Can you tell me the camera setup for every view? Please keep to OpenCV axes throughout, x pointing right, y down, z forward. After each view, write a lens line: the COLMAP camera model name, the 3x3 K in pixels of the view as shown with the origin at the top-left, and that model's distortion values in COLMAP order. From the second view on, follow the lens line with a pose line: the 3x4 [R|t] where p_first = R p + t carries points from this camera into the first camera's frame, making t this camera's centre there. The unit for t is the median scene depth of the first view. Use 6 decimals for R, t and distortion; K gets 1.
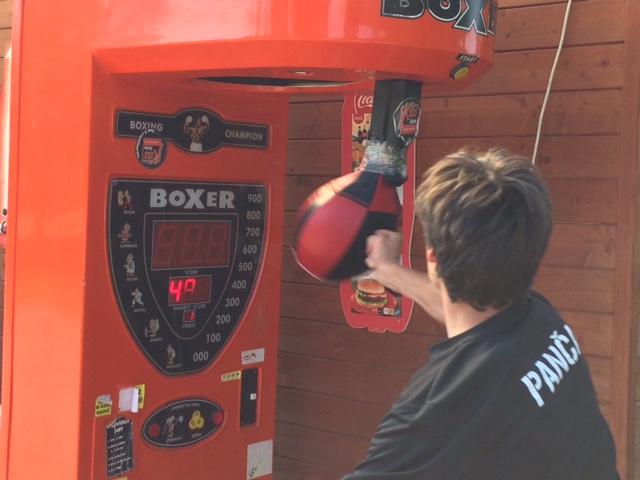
lens RADIAL K [[1060.4, 0, 320.0], [0, 1060.4, 240.0], [0, 0, 1]] dist [0.018066, 0.170230]
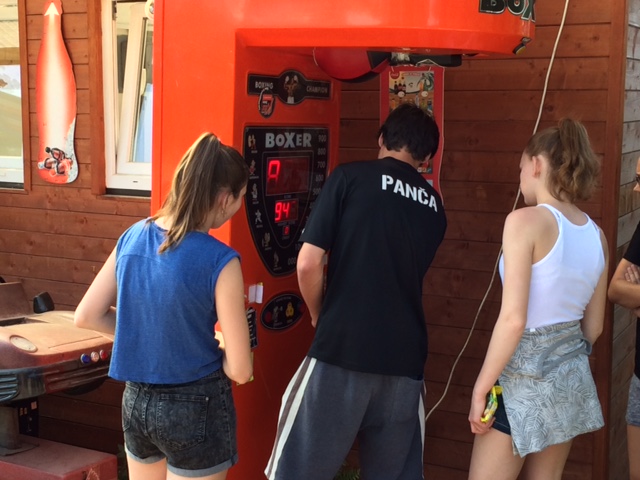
lens RADIAL K [[1060.4, 0, 320.0], [0, 1060.4, 240.0], [0, 0, 1]] dist [0.018066, 0.170230]
pose [[0.983154, -0.031367, 0.180070, -0.329691], [0.018502, 0.997183, 0.072685, -0.010826], [-0.181843, -0.068129, 0.980965, -0.299474]]
